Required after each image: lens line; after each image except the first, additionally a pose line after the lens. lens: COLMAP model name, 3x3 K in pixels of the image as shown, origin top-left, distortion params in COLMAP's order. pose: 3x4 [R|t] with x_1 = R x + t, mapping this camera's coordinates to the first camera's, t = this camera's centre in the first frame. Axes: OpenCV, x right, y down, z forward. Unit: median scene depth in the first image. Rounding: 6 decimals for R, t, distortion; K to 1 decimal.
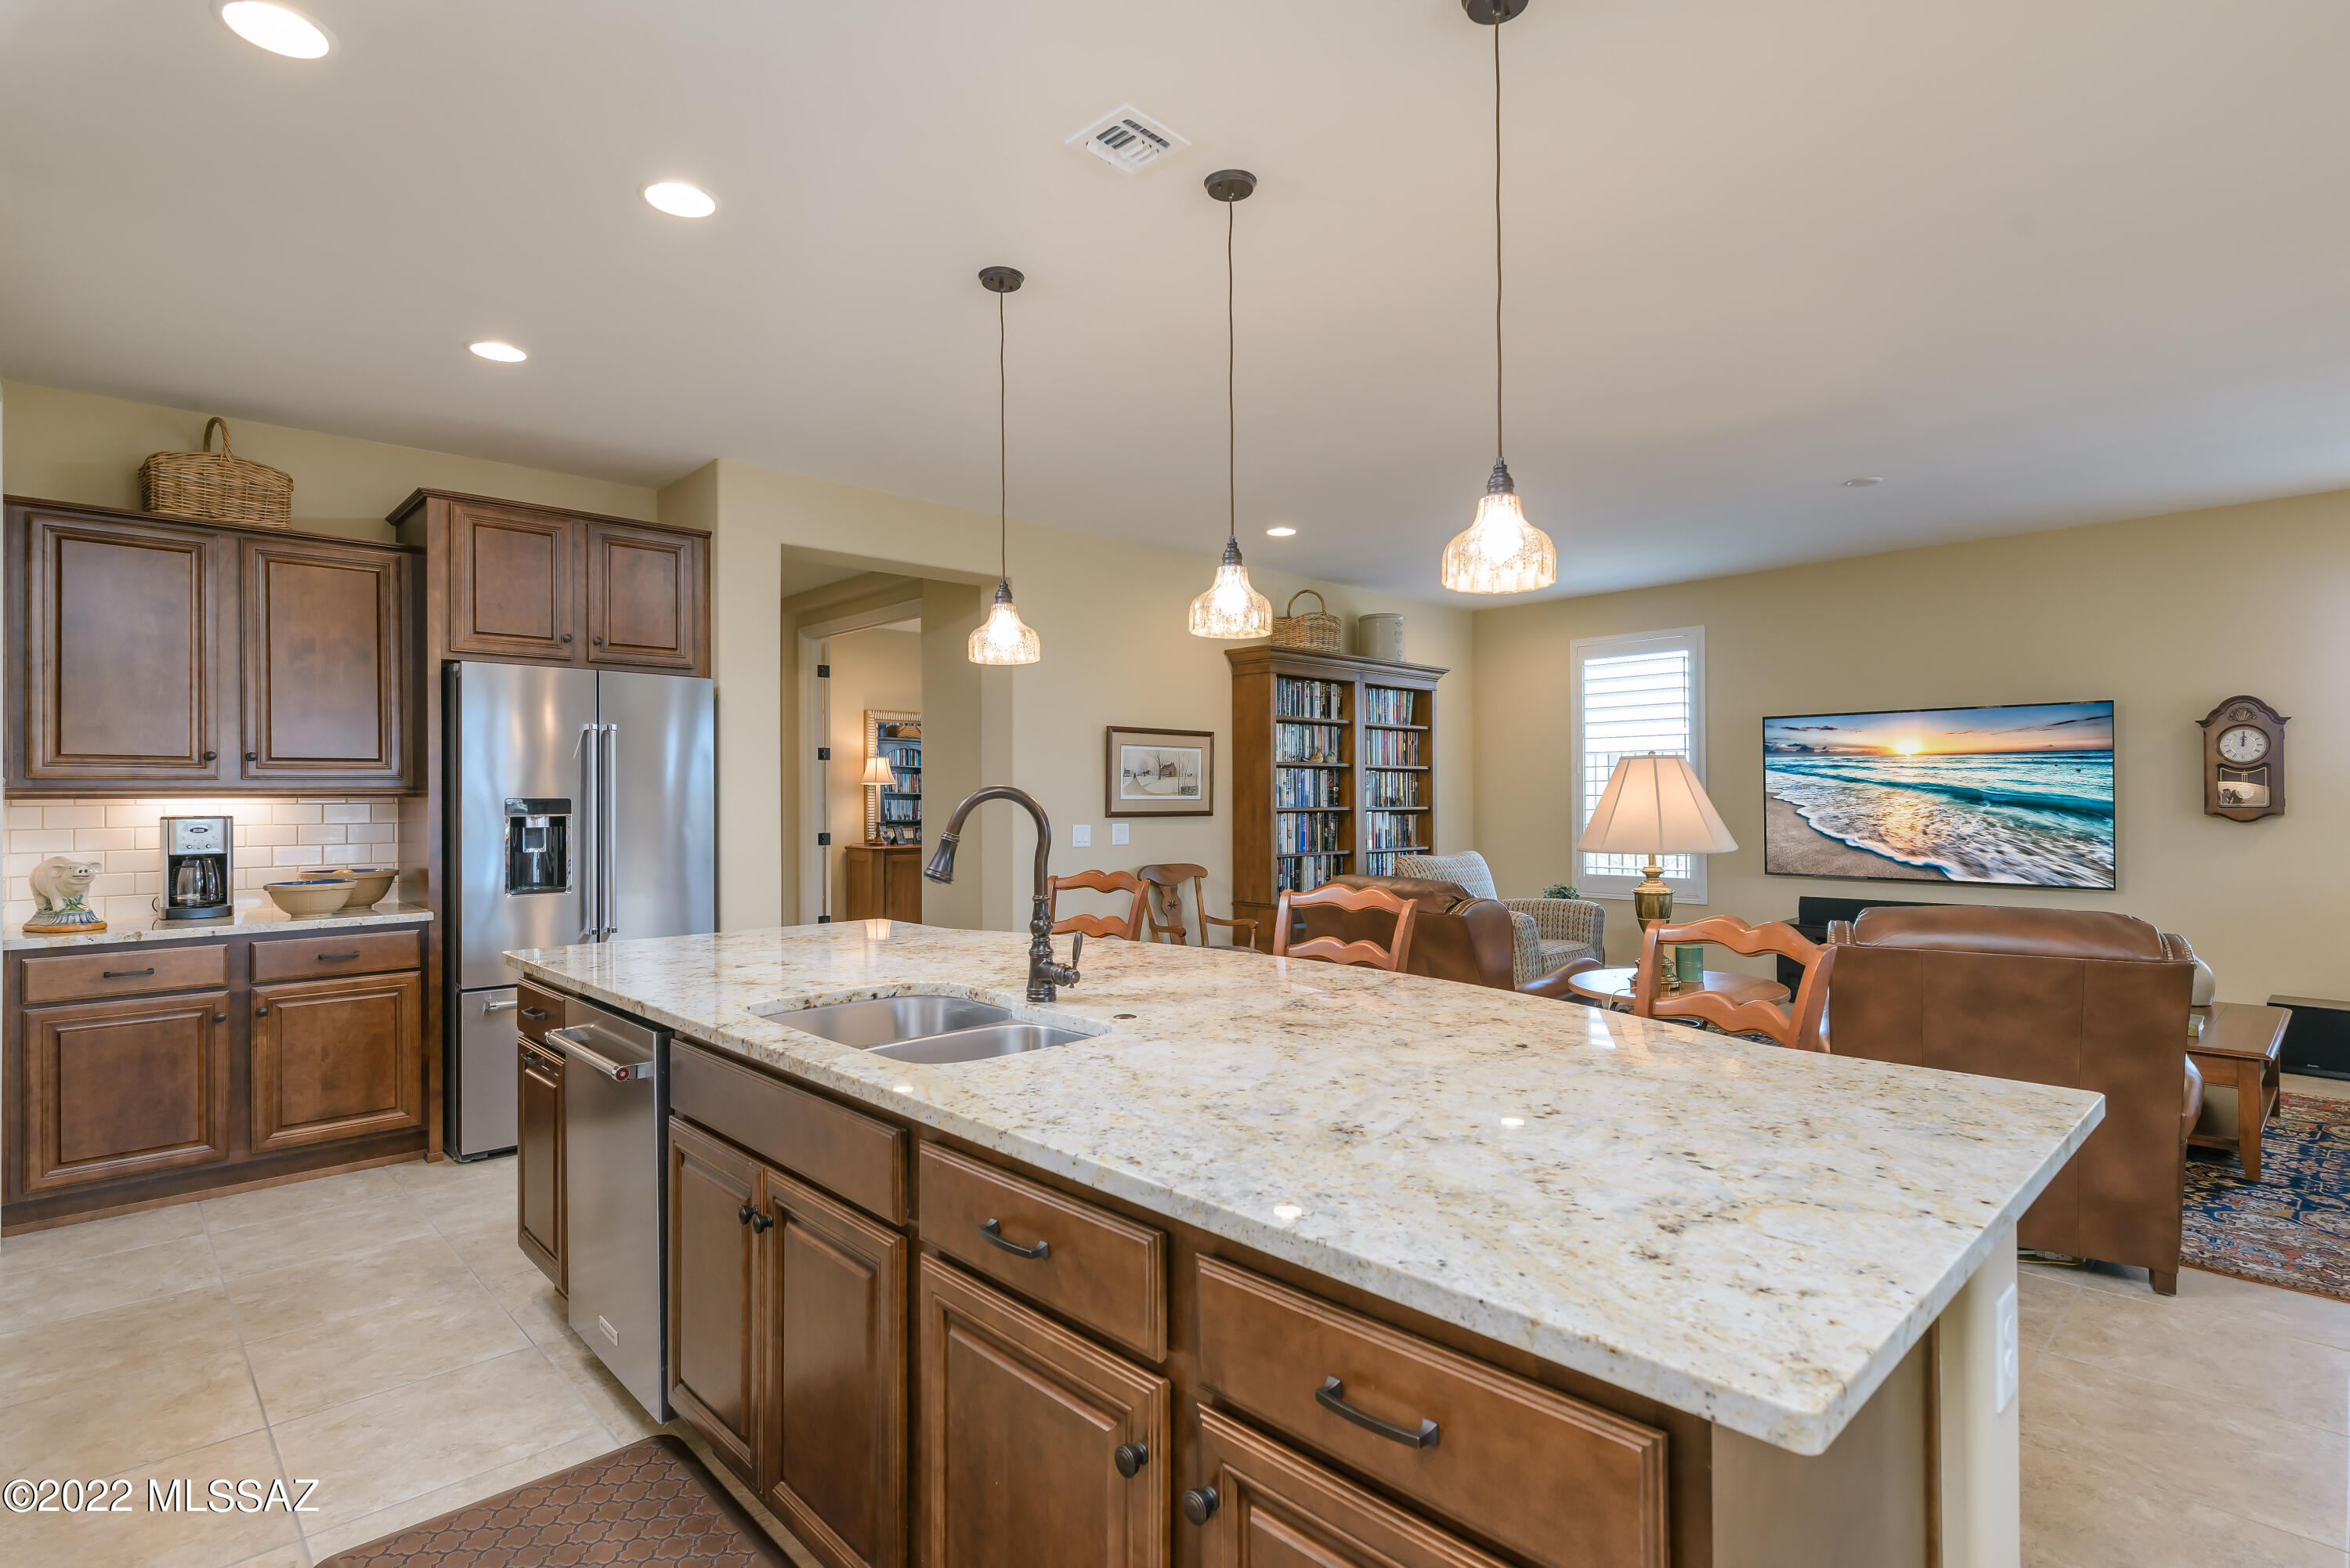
lens RADIAL K [[1135.5, 0, 1171.3], [0, 1135.5, 791.2], [0, 0, 1]] dist [0.000677, -0.000378]
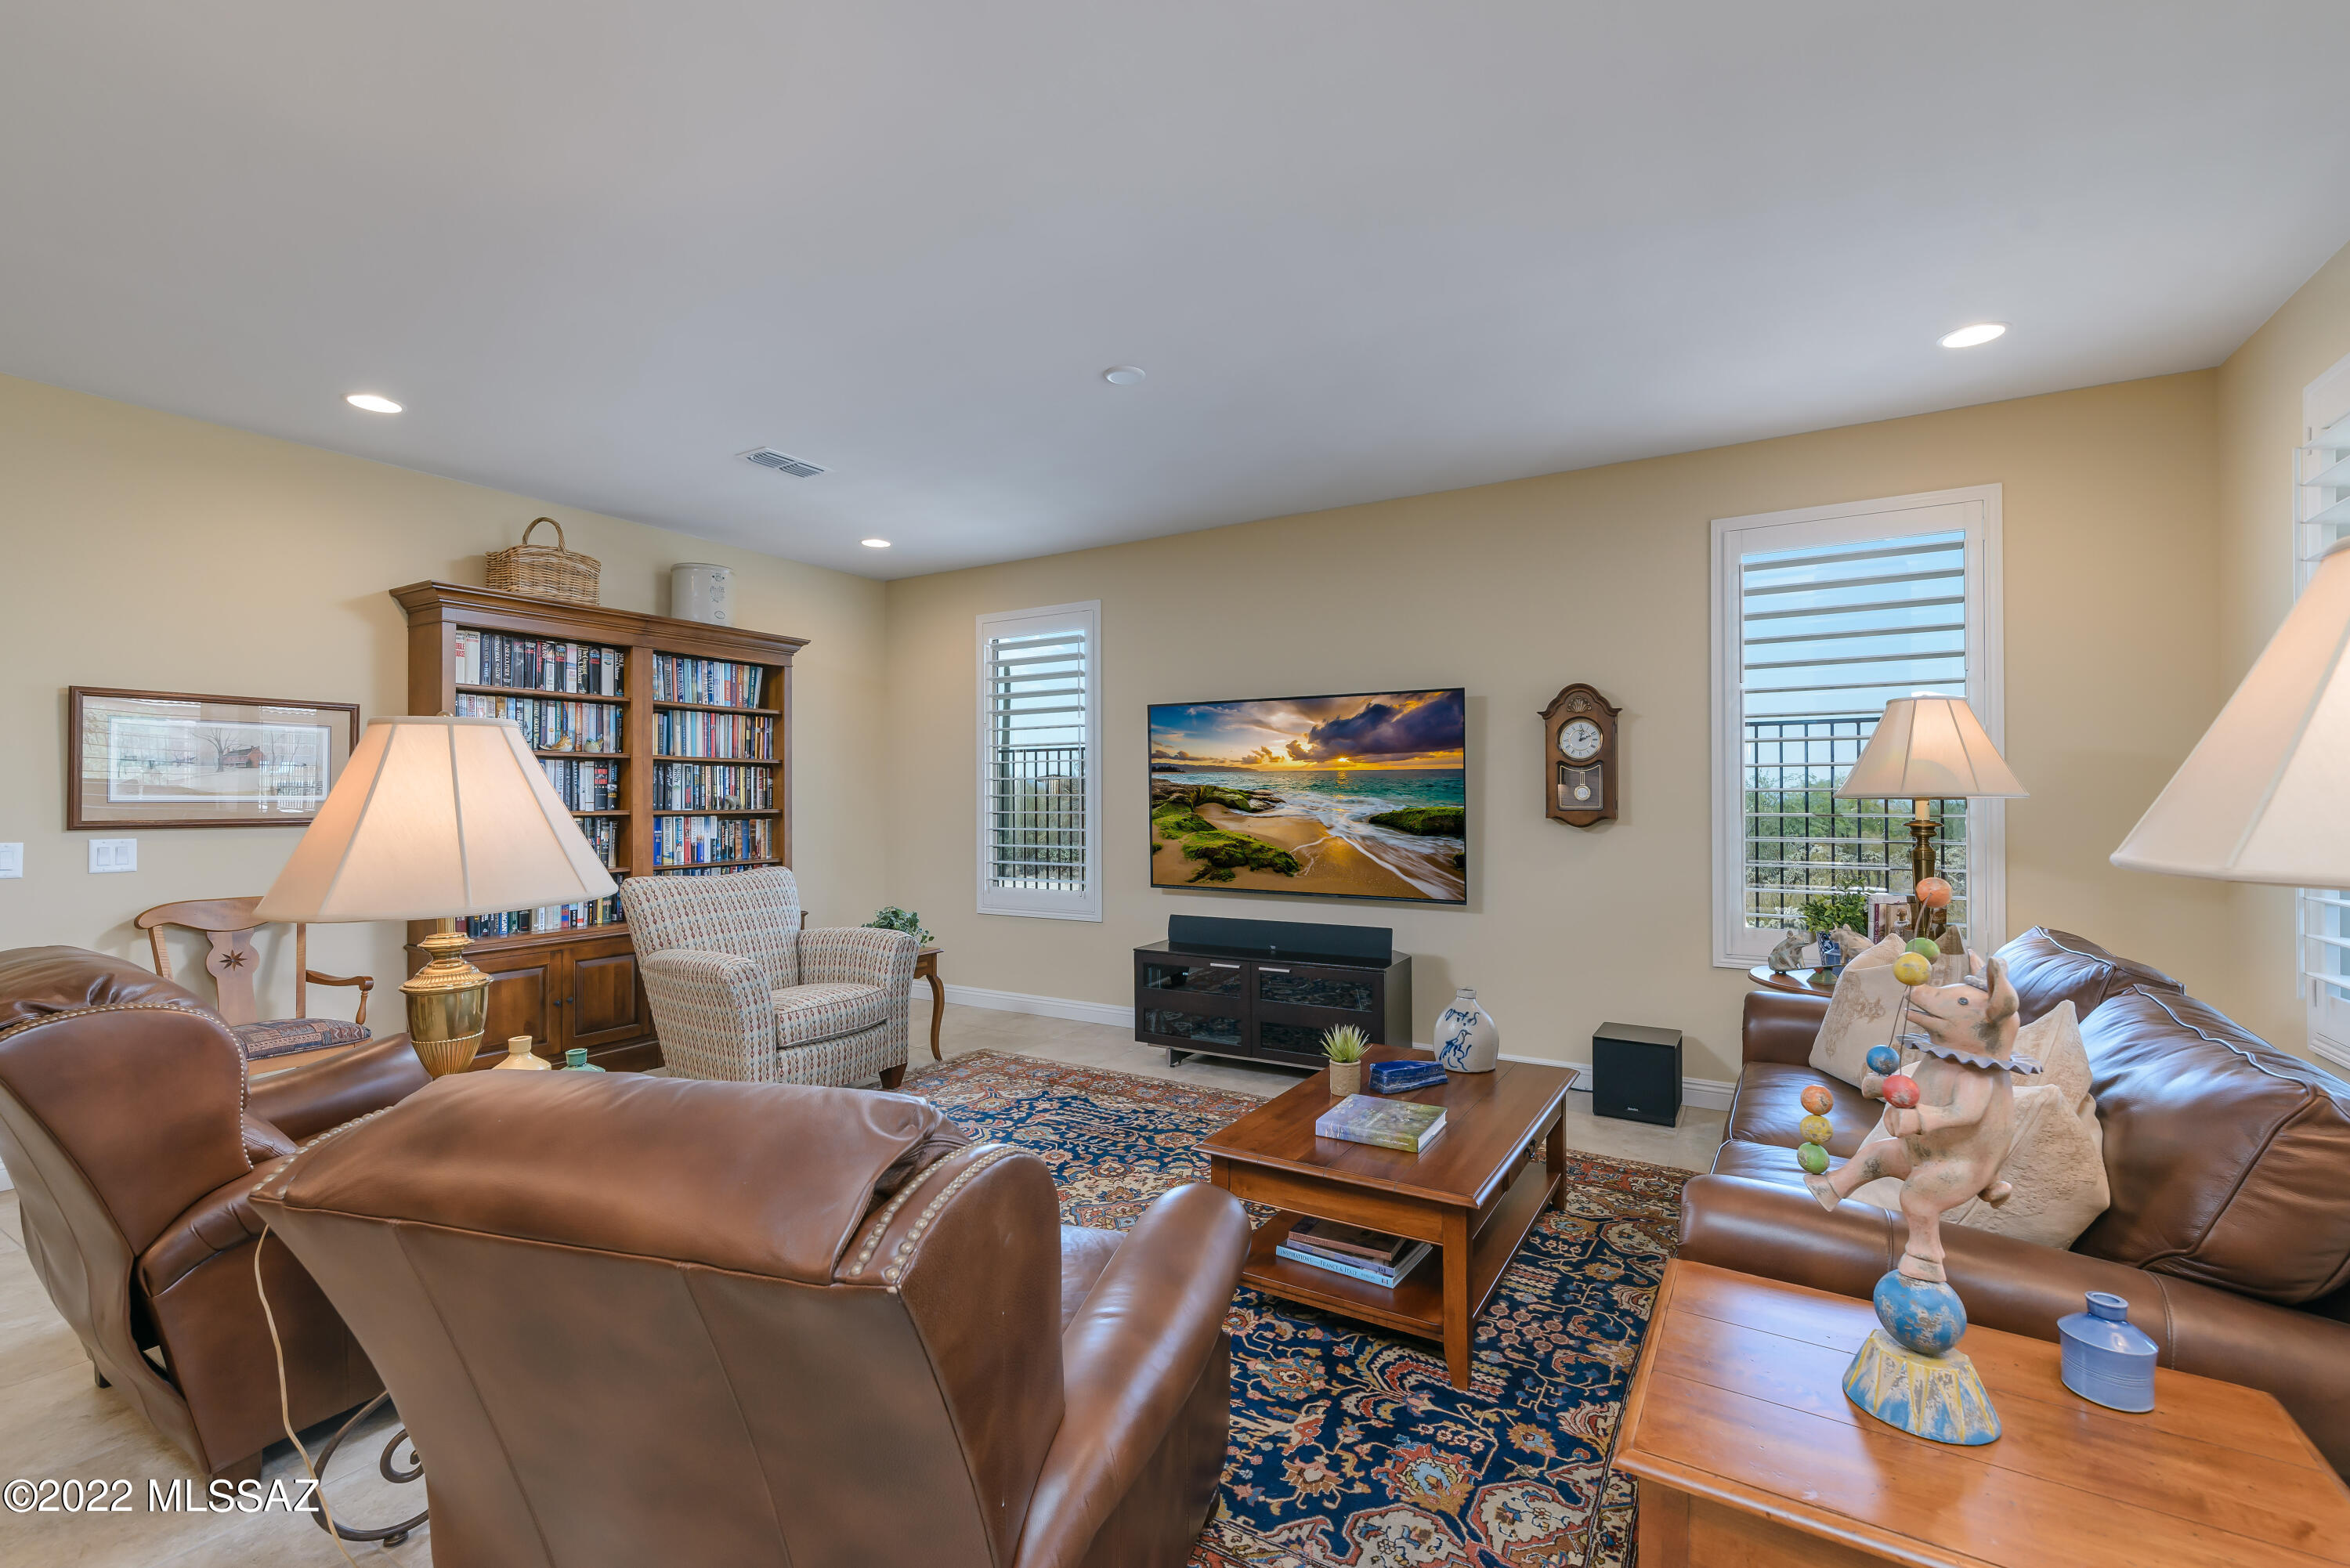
lens RADIAL K [[1013.7, 0, 1172.5], [0, 1013.7, 782.2], [0, 0, 1]] dist [0.004022, -0.000883]
pose [[0.965357, 0.003803, 0.260906, 0.340574], [-0.002088, 0.999974, -0.006850, -0.001437], [-0.260926, 0.006068, 0.965340, 0.253886]]
